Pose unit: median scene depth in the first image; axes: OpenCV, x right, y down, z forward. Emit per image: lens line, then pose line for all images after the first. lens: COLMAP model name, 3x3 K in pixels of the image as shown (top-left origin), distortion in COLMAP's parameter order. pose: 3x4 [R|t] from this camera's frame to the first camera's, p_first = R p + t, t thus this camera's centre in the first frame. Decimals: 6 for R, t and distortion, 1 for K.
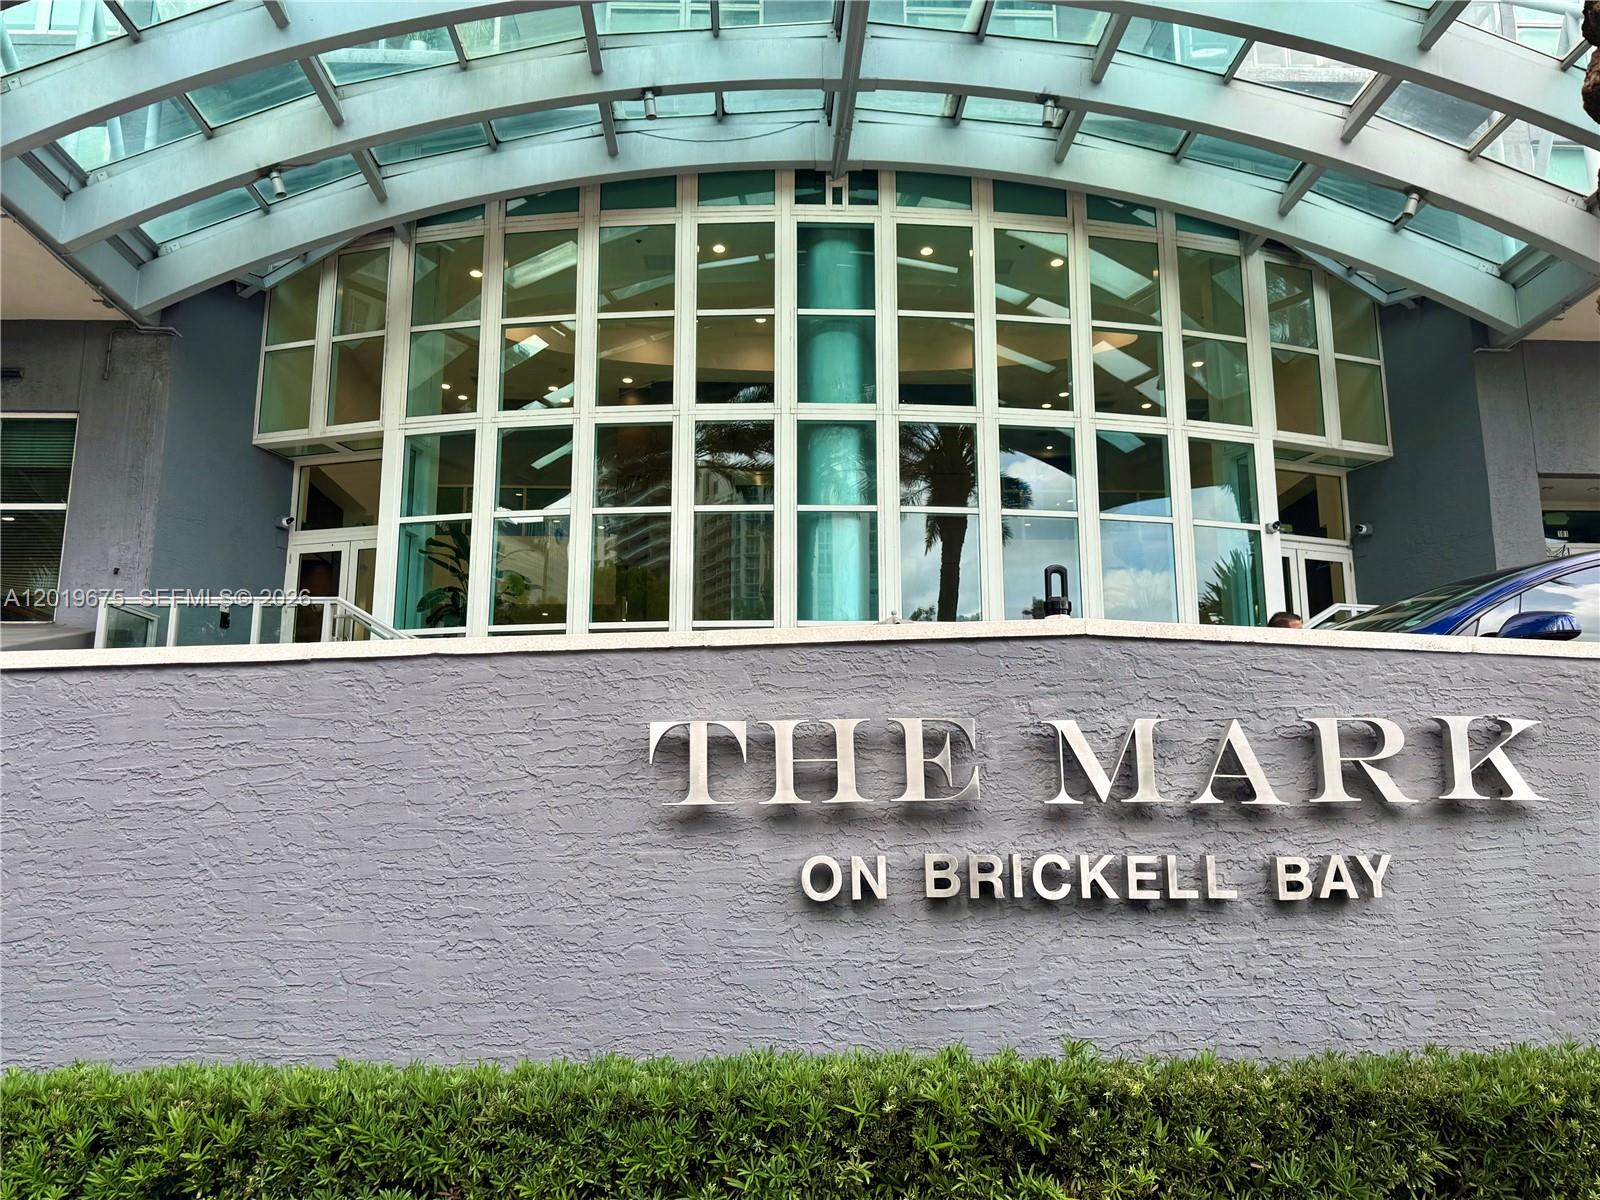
lens RADIAL K [[1258.3, 0, 796.6], [0, 1258.3, 610.0], [0, 0, 1]] dist [0.065763, 0.000488]
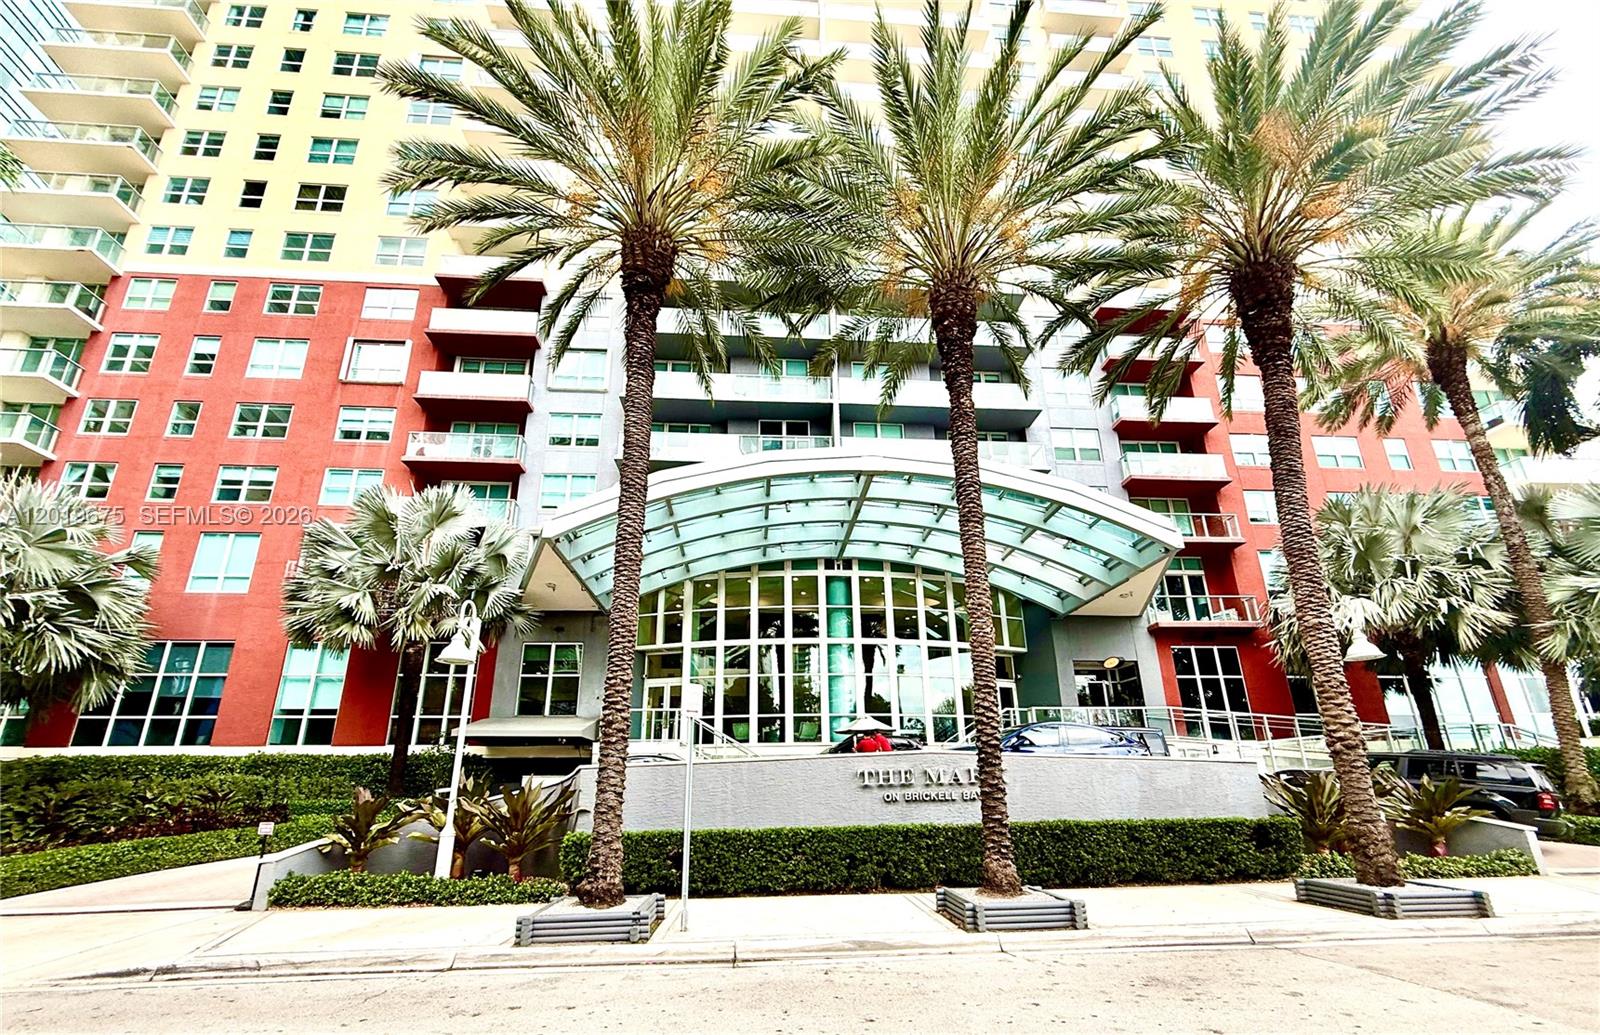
lens RADIAL K [[634.0, 0, 798.2], [0, 634.0, 600.0], [0, 0, 1]] dist [0.000279, 0.000113]
pose [[0.999366, -0.000390, 0.035608, -0.116541], [0.004324, 0.993871, -0.110459, -0.086680], [-0.035346, 0.110543, 0.993243, -0.468954]]
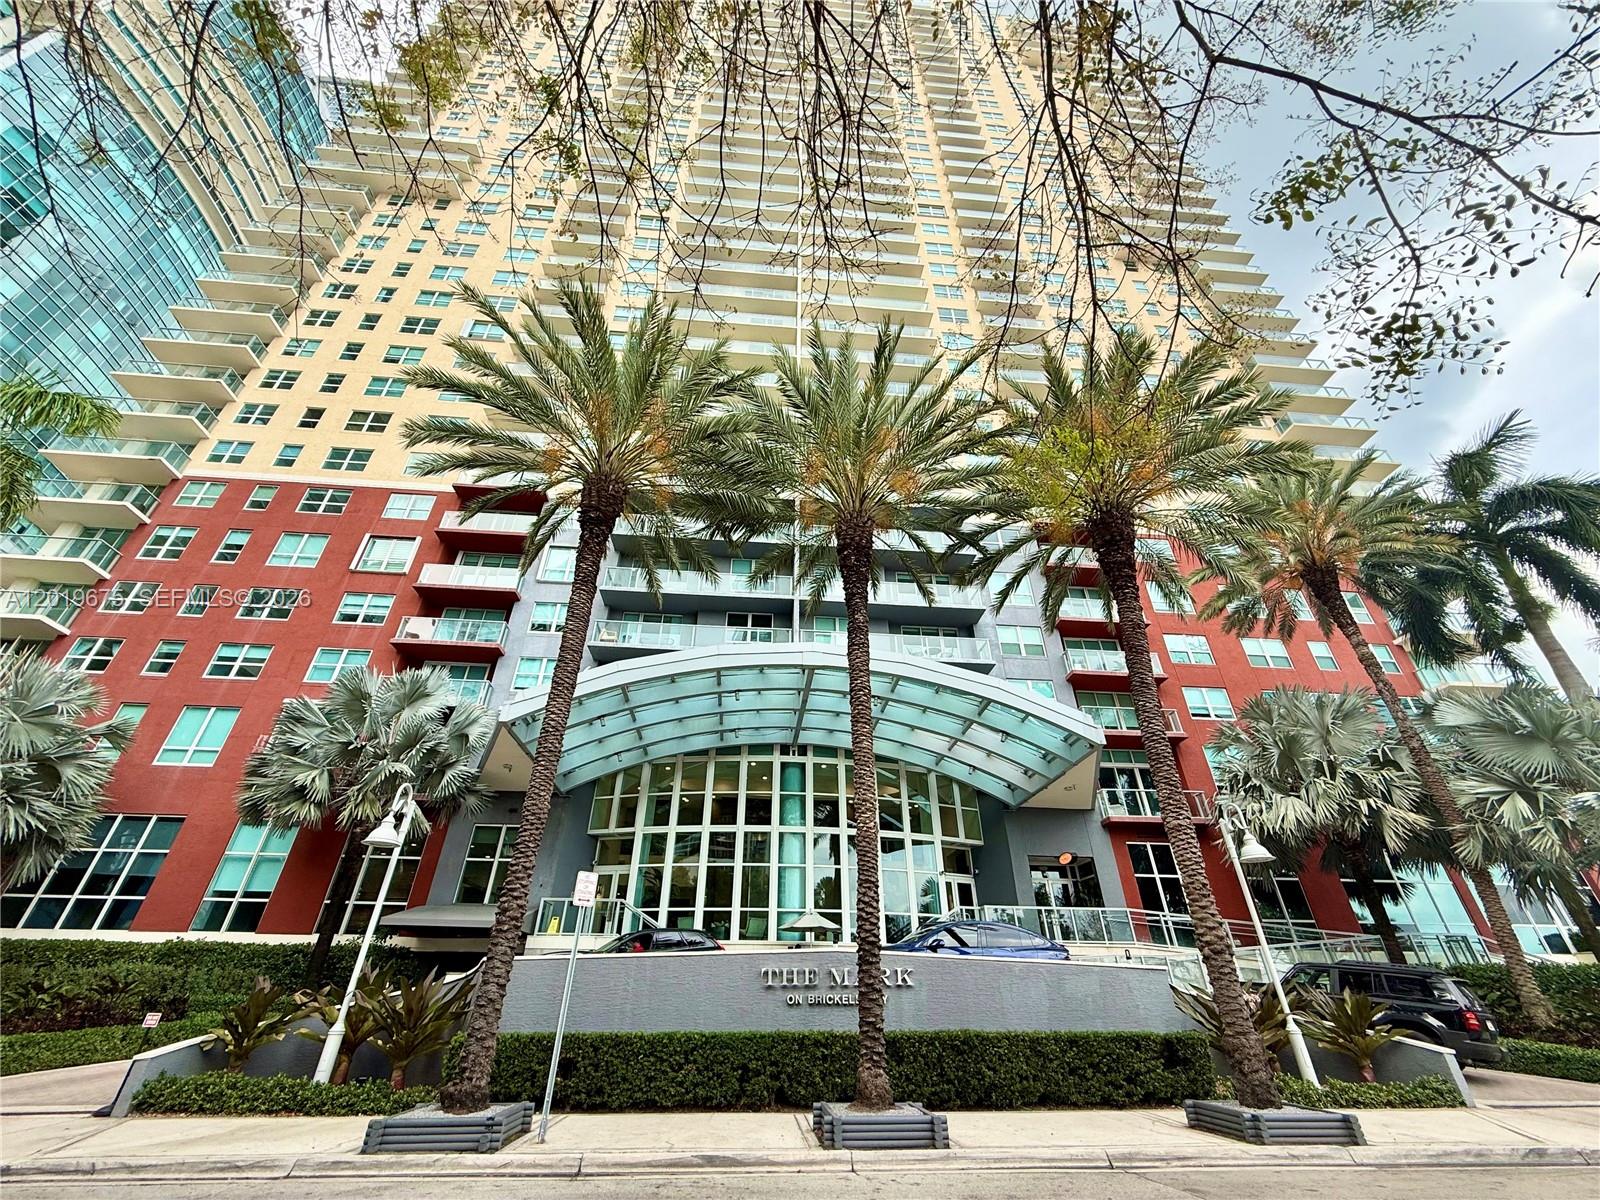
lens RADIAL K [[632.1, 0, 797.1], [0, 632.1, 601.3], [0, 0, 1]] dist [-0.002225, 0.000958]
pose [[0.998849, 0.032294, 0.035454, -0.026374], [-0.016504, 0.925602, -0.378139, -0.089781], [-0.045028, 0.377119, 0.925070, -0.555382]]
